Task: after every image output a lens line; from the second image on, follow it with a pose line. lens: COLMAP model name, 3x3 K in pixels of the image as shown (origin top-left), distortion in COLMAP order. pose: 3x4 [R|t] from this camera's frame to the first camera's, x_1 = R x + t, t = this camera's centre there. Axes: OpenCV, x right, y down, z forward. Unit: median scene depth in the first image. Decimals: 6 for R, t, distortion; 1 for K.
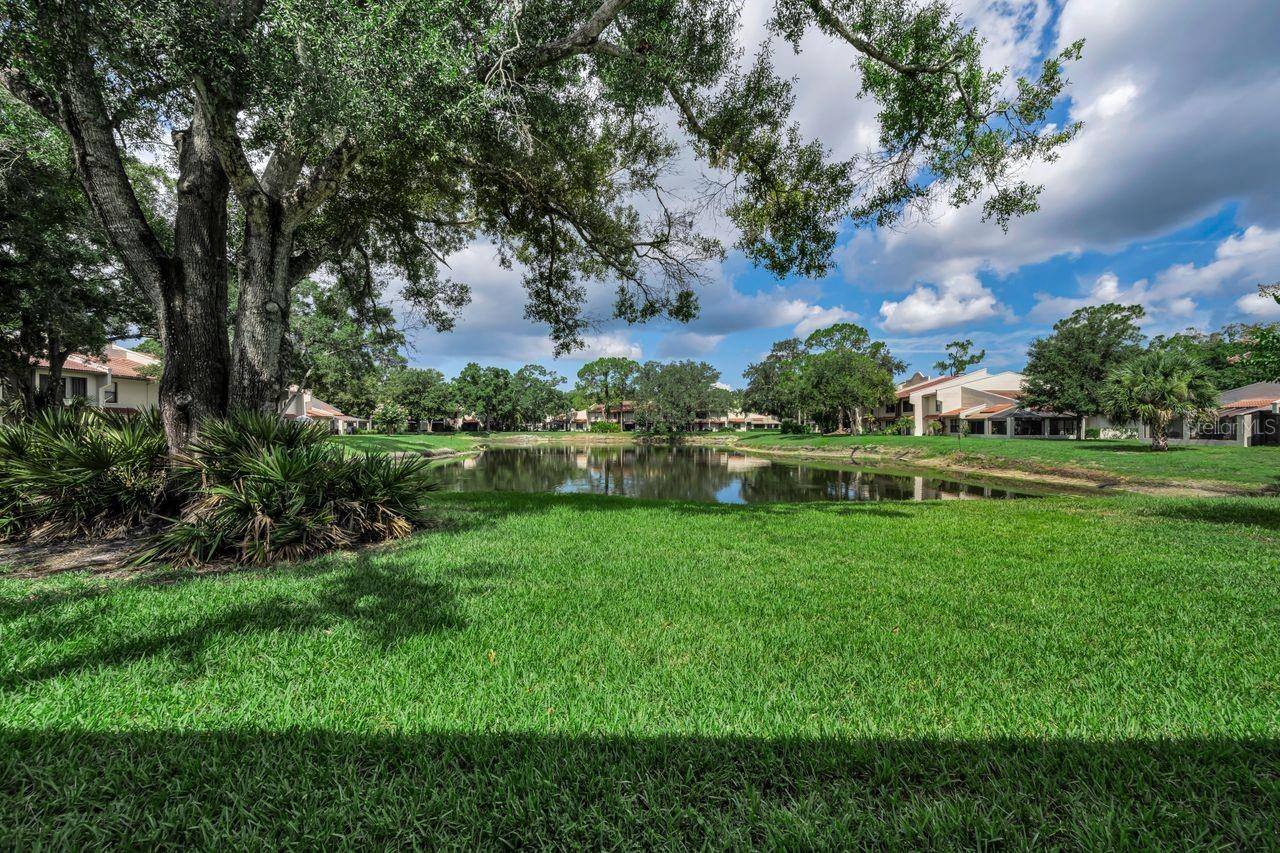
lens RADIAL K [[501.9, 0, 636.3], [0, 501.9, 434.1], [0, 0, 1]] dist [-0.000160, -0.000070]
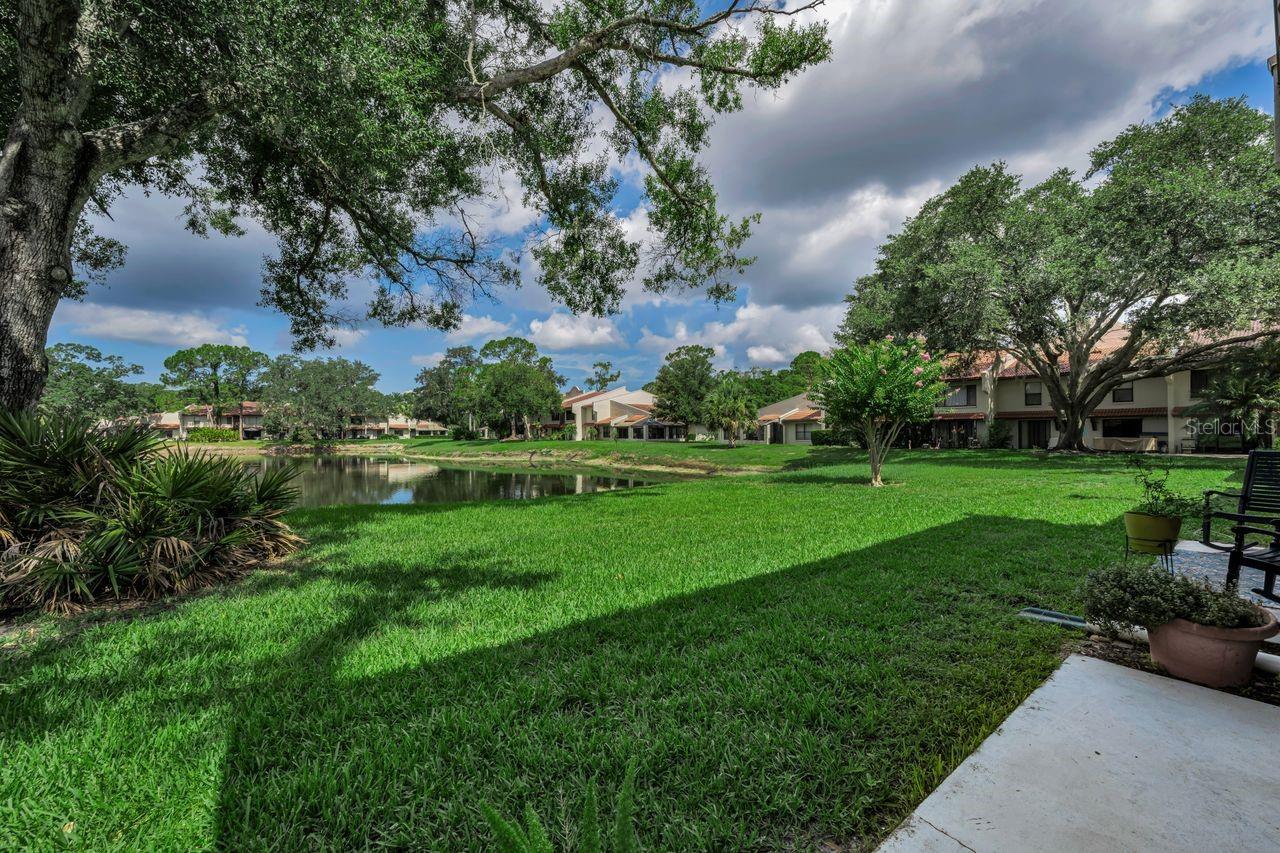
lens RADIAL K [[501.9, 0, 636.3], [0, 501.9, 434.1], [0, 0, 1]] dist [-0.000160, -0.000070]
pose [[0.792903, -0.004521, 0.609331, -0.030406], [0.012565, 0.999881, -0.008933, 0.000257], [-0.609218, 0.014739, 0.792866, -0.007088]]
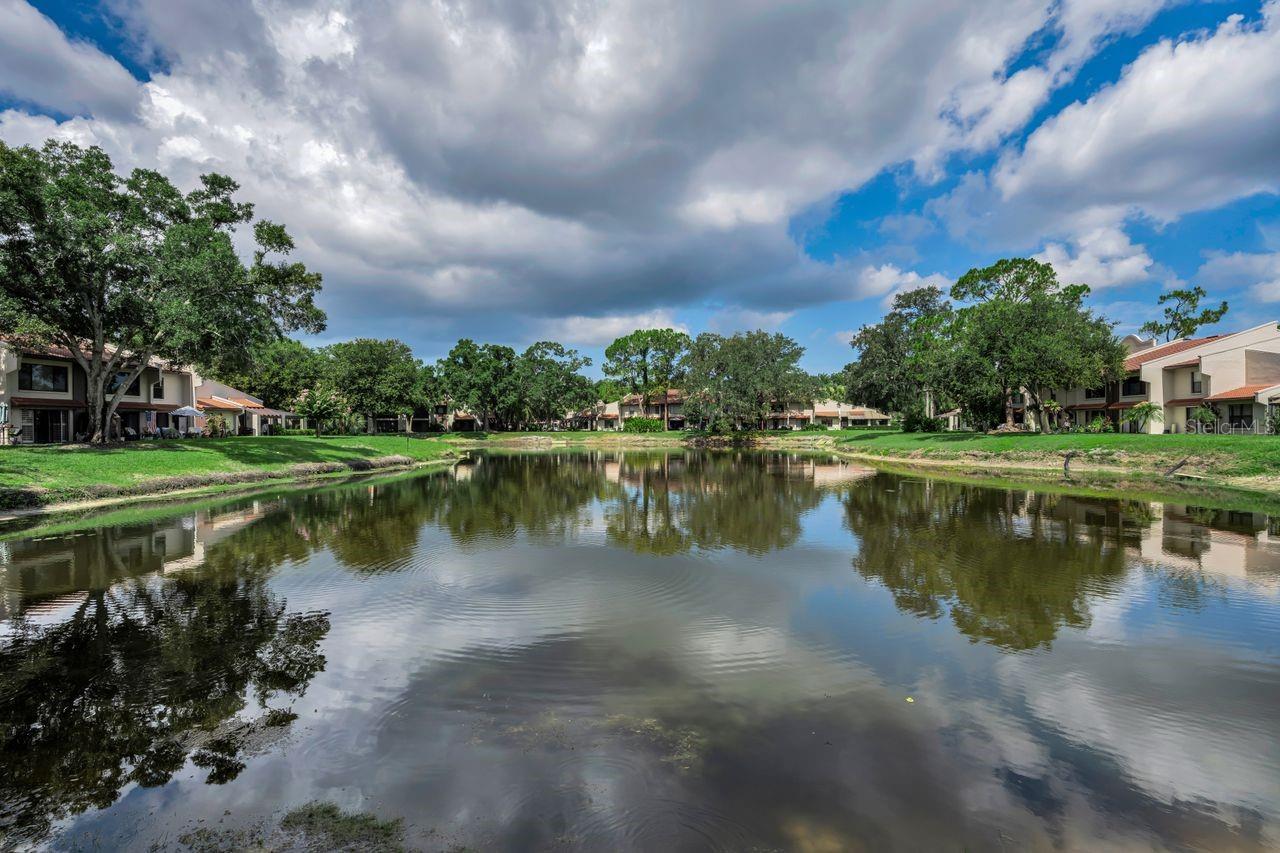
lens RADIAL K [[640.7, 0, 640.0], [0, 640.7, 426.5], [0, 0, 1]] dist [-0.004024, -0.000391]
pose [[0.997669, -0.004702, -0.068081, -0.006422], [0.003797, 0.999903, -0.013409, 0.001672], [0.068137, 0.013119, 0.997590, 0.123138]]
